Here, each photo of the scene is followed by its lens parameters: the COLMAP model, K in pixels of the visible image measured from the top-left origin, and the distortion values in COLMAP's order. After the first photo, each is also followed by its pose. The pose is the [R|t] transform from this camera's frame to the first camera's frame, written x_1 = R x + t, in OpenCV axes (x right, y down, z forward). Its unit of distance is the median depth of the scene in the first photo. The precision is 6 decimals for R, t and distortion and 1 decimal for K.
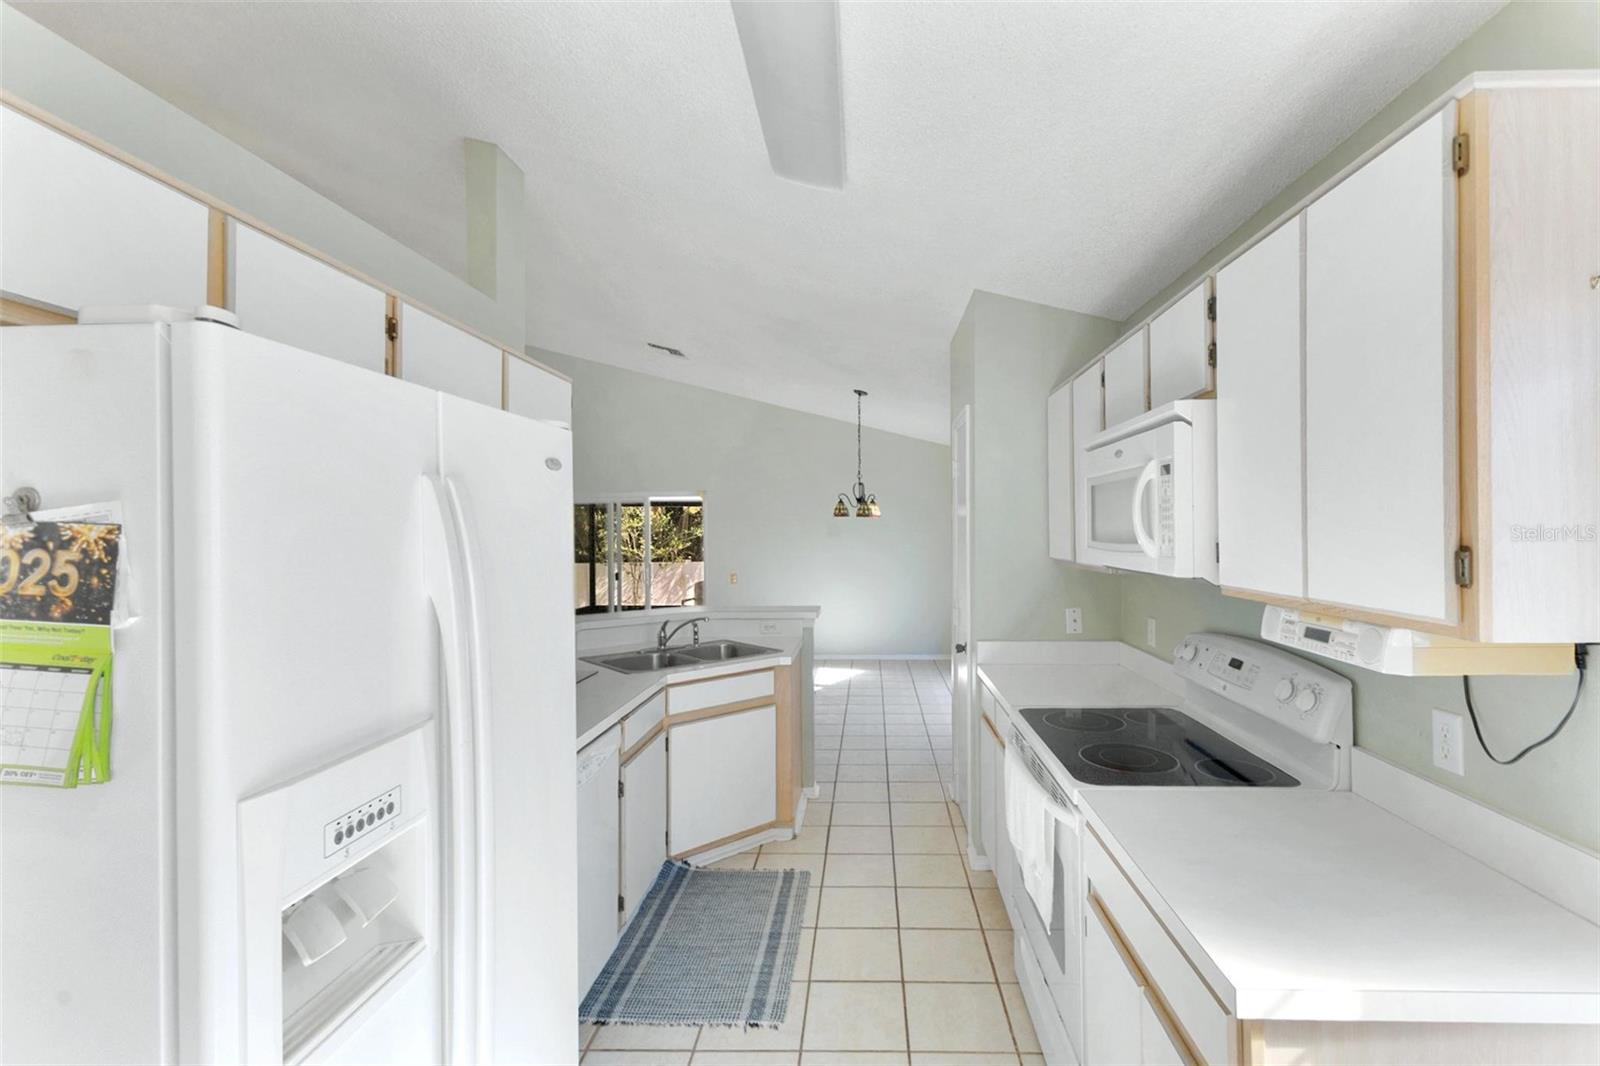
lens RADIAL K [[692.5, 0, 836.8], [0, 692.5, 525.1], [0, 0, 1]] dist [0.003371, 0.000904]
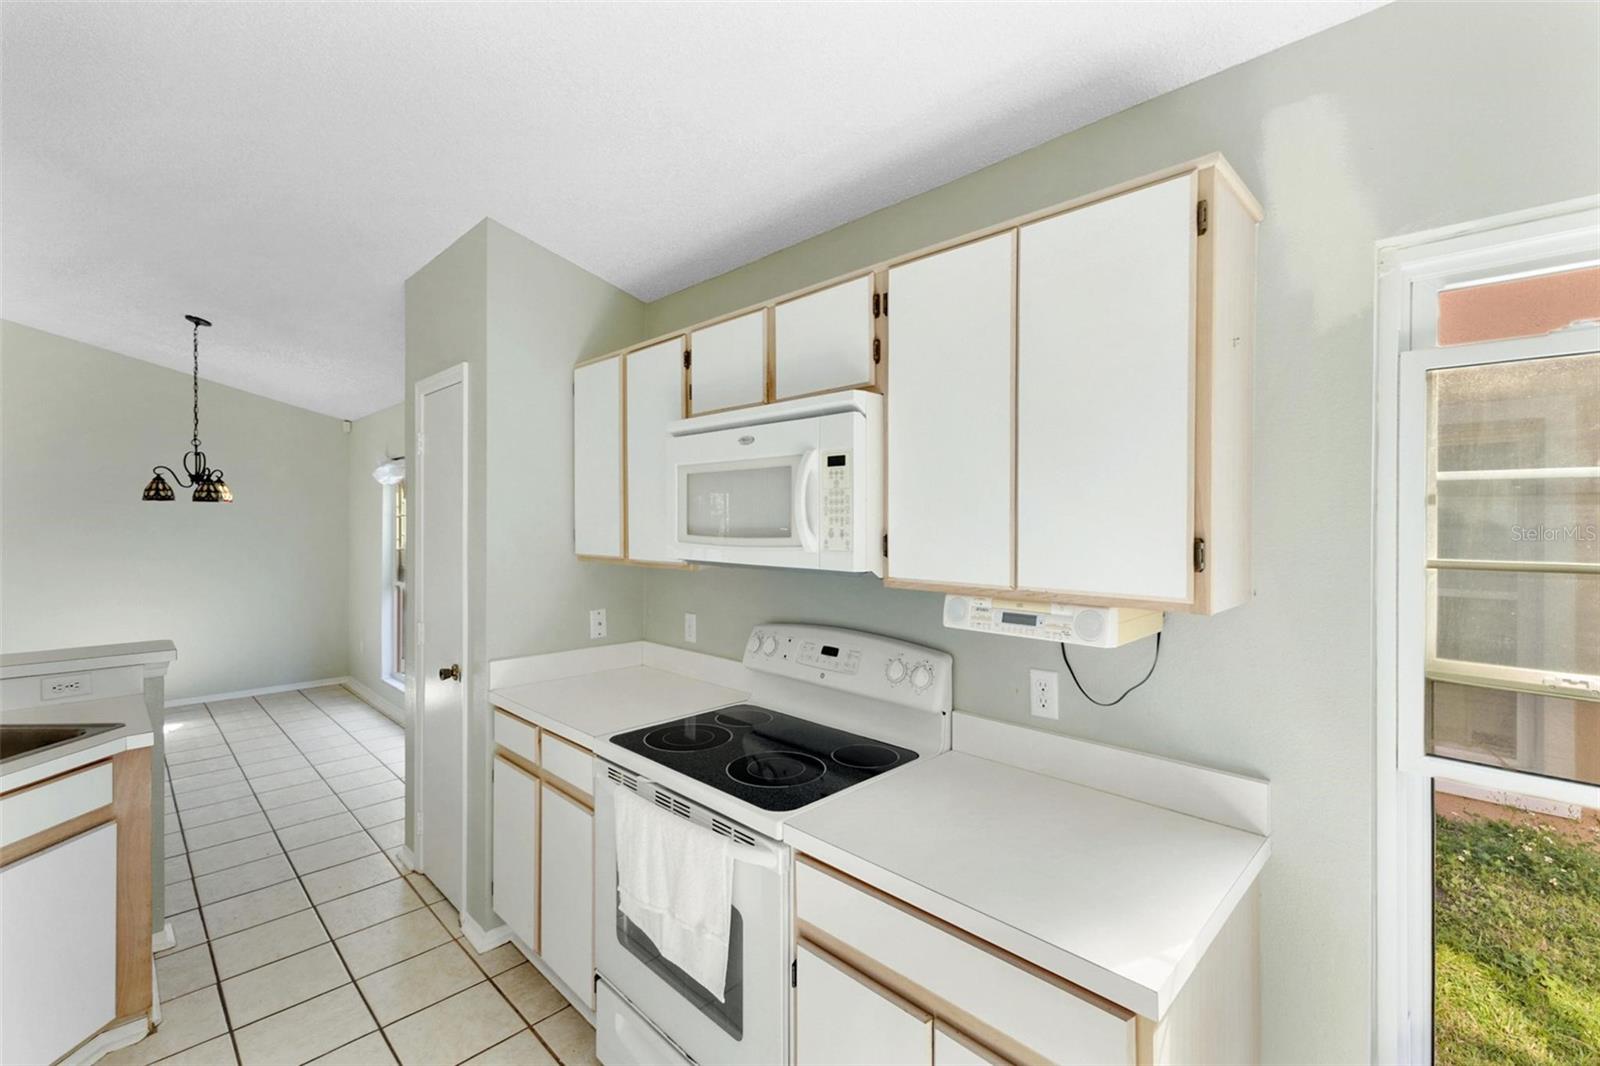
lens RADIAL K [[692.5, 0, 798.5], [0, 692.5, 523.6], [0, 0, 1]] dist [0.003371, 0.000904]
pose [[0.679980, 0.003821, 0.733221, -0.218749], [-0.010148, 0.999940, 0.004200, 0.003164], [-0.733160, -0.010297, 0.679978, 0.314466]]
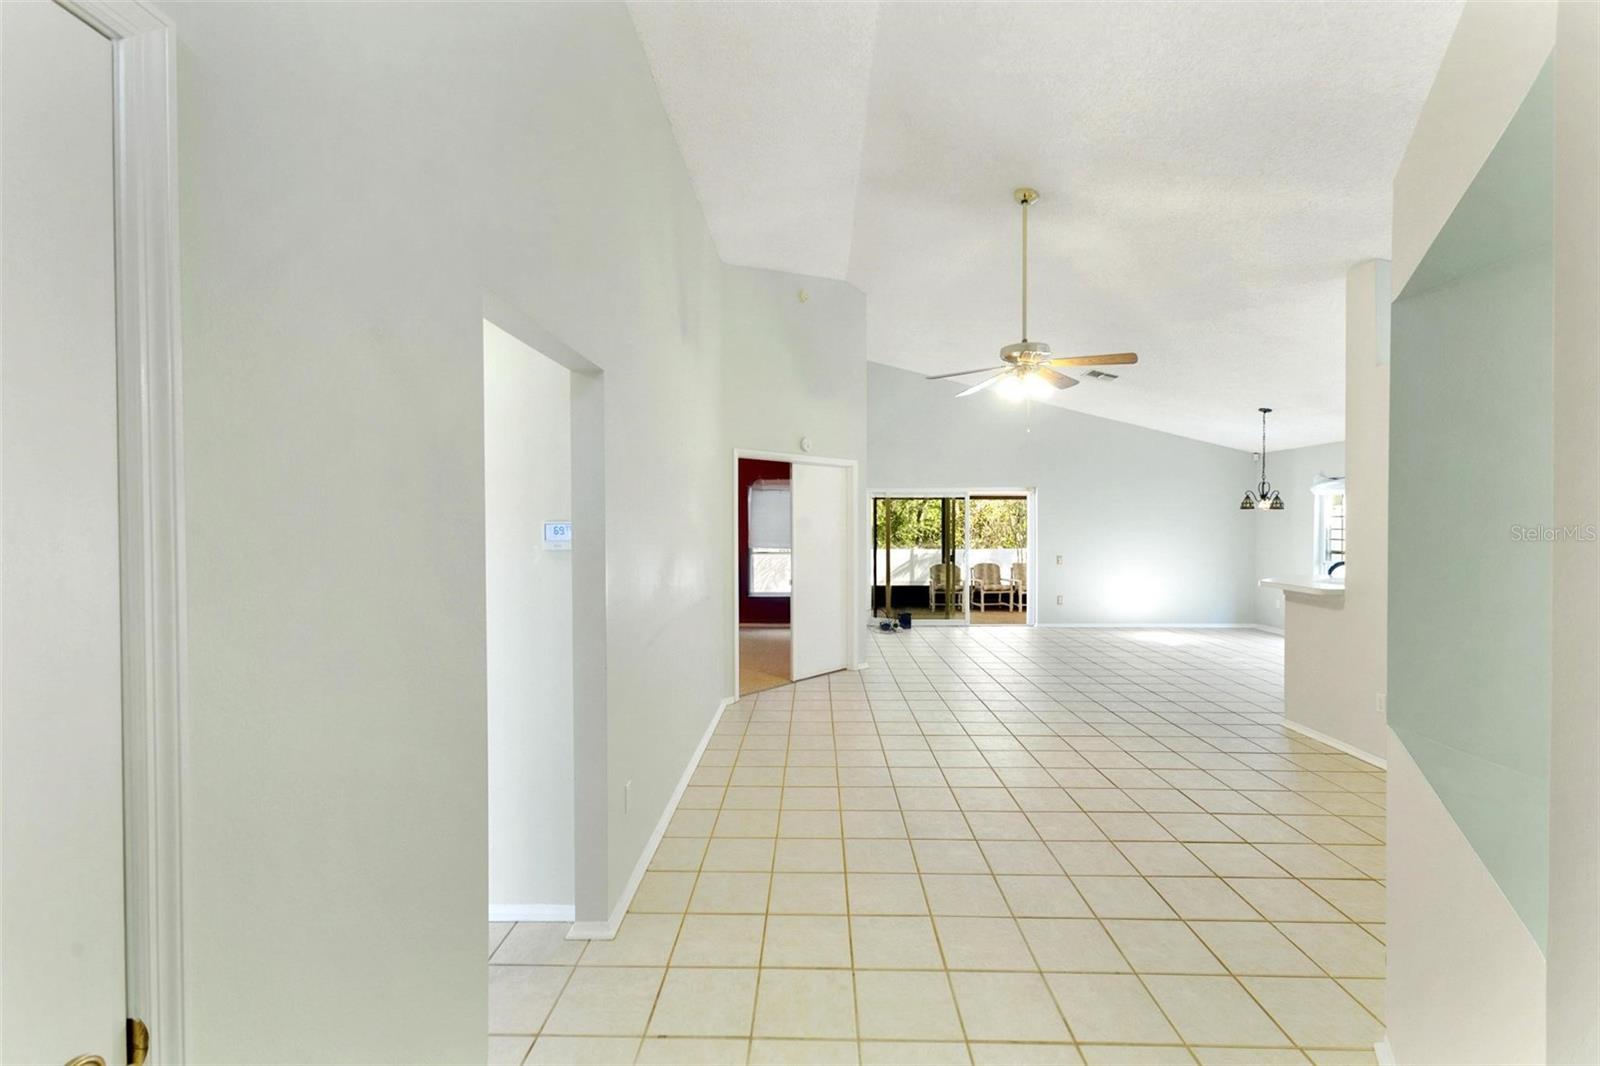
lens RADIAL K [[692.5, 0, 800.6], [0, 692.5, 530.6], [0, 0, 1]] dist [0.003371, 0.000904]
pose [[0.999635, 0.006301, 0.026270, -2.814531], [-0.006783, 0.999809, 0.018303, 0.032517], [-0.026150, -0.018475, 0.999487, -0.806429]]
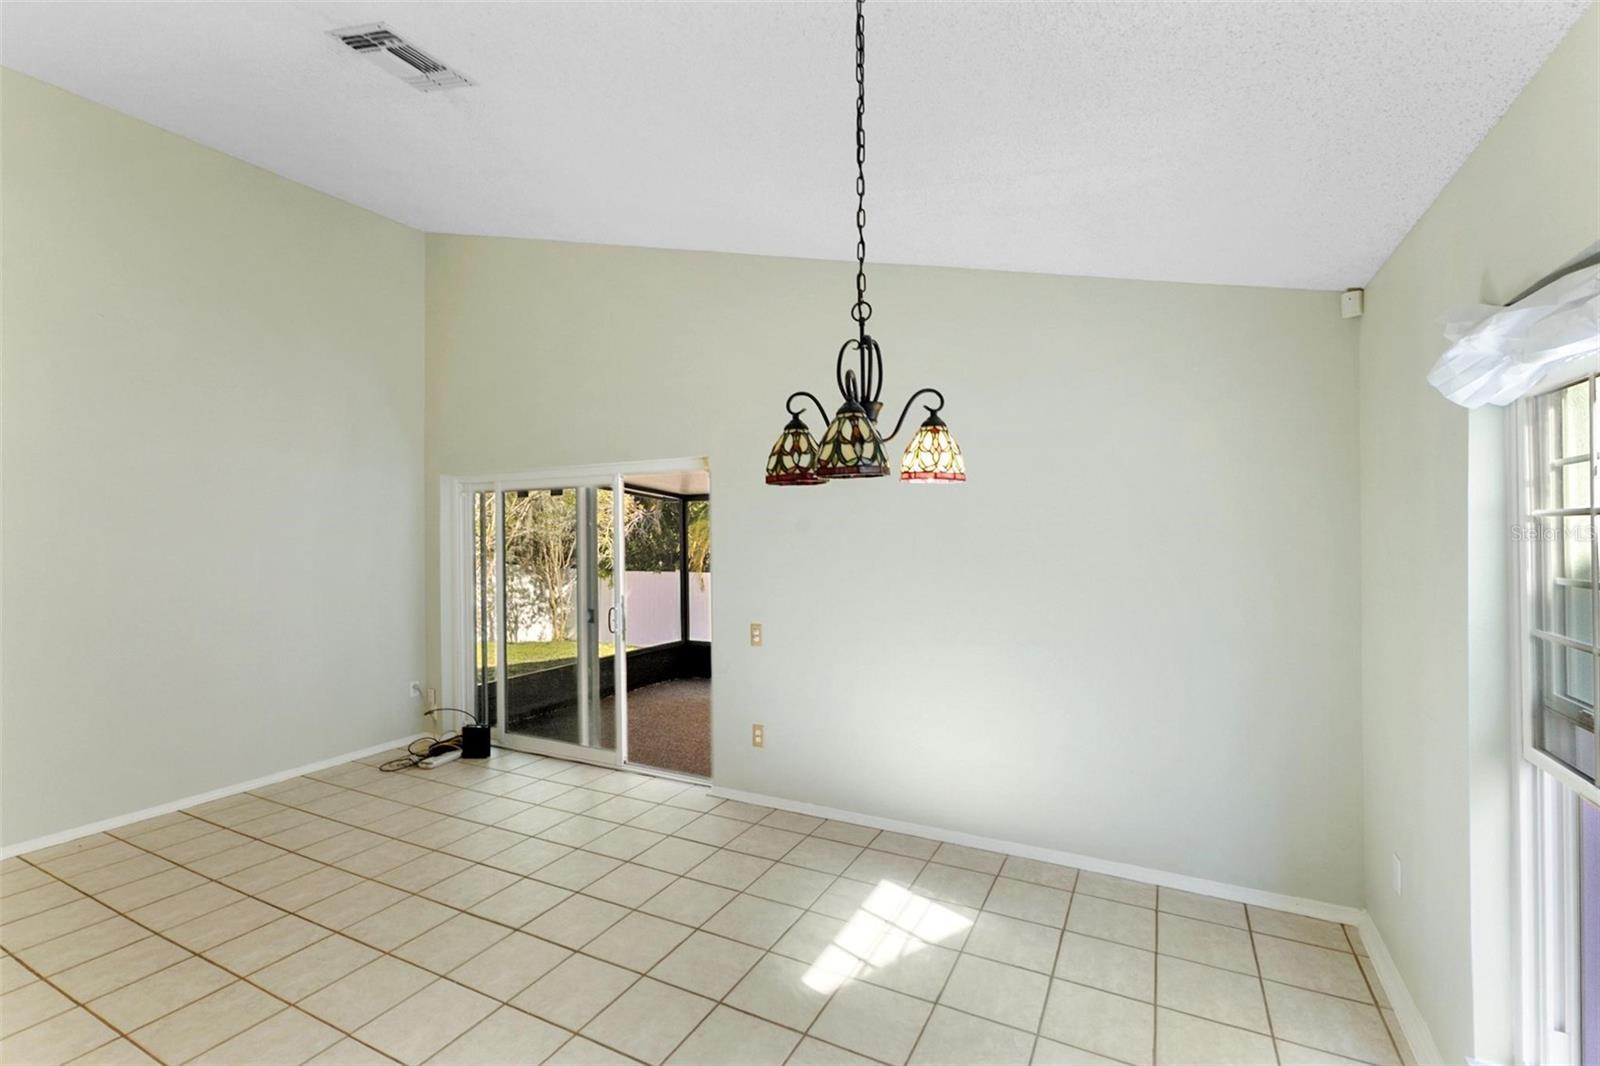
lens RADIAL K [[692.5, 0, 801.8], [0, 692.5, 527.1], [0, 0, 1]] dist [0.003371, 0.000904]
pose [[0.901657, -0.006345, -0.432406, 0.394943], [0.004855, 0.999978, -0.004549, 0.018487], [0.432425, 0.002002, 0.901668, 2.591448]]
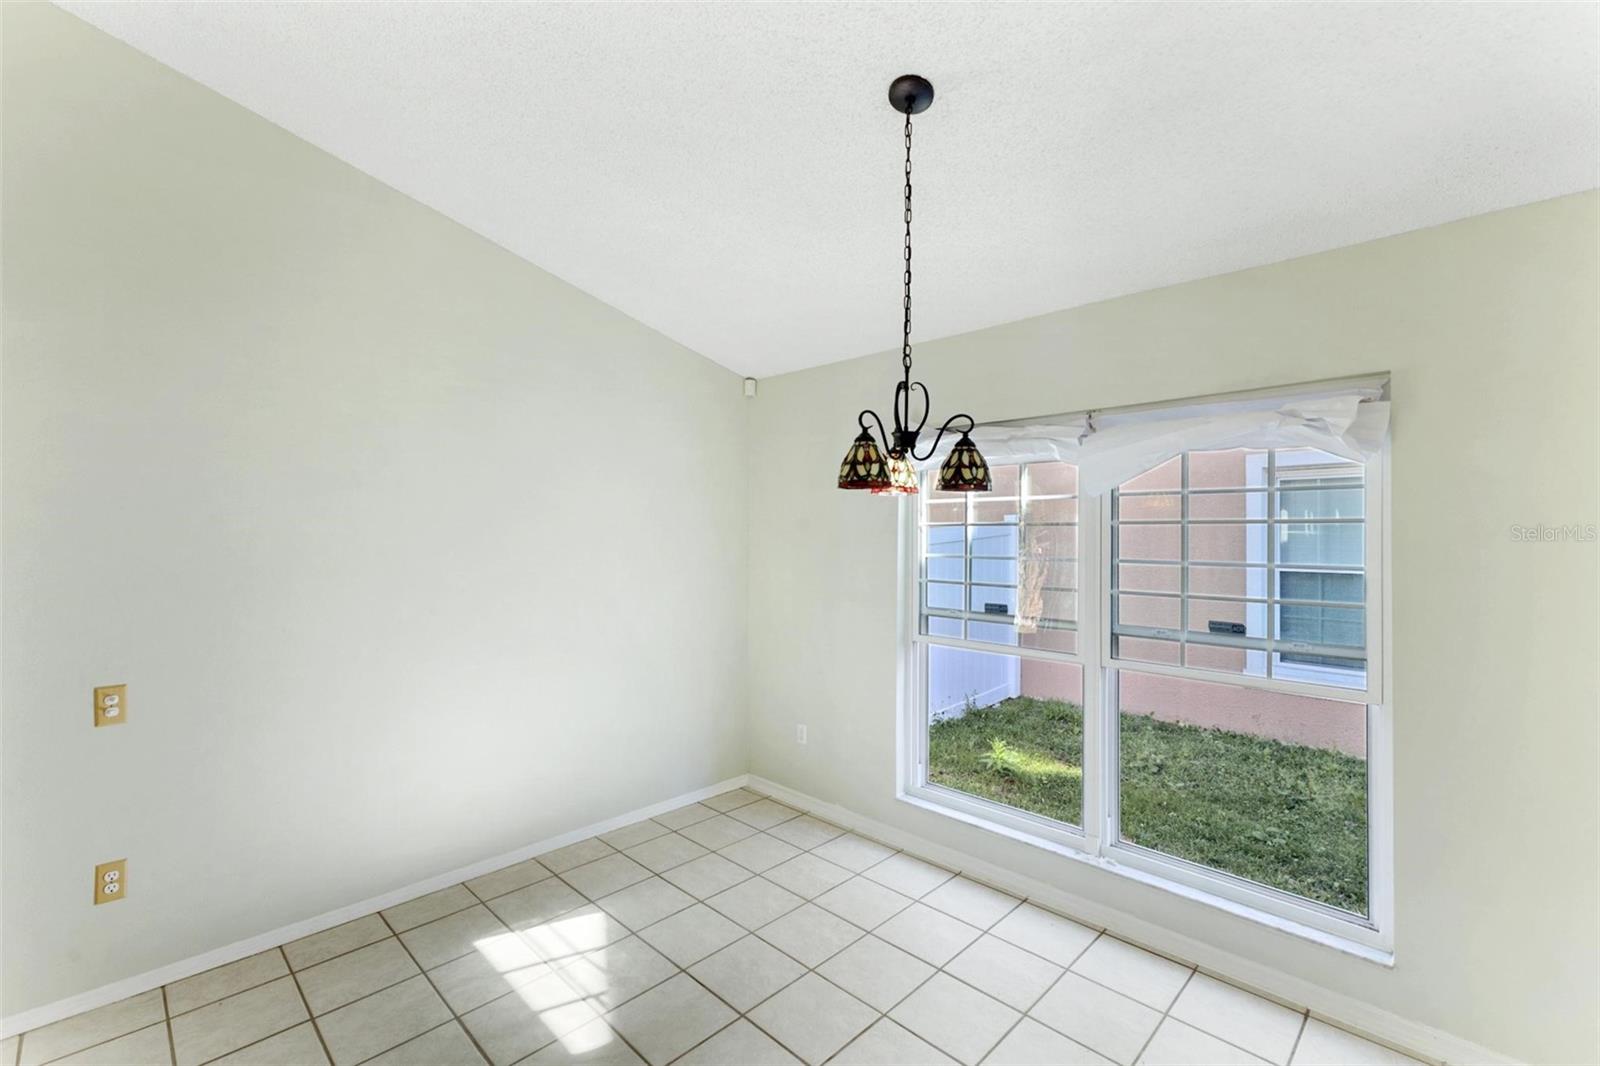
lens RADIAL K [[692.5, 0, 797.6], [0, 692.5, 527.9], [0, 0, 1]] dist [0.003371, 0.000904]
pose [[0.681605, 0.010402, 0.731646, -0.755401], [-0.011997, 0.999923, -0.003039, 0.019090], [-0.731622, -0.006706, 0.681678, 2.752655]]
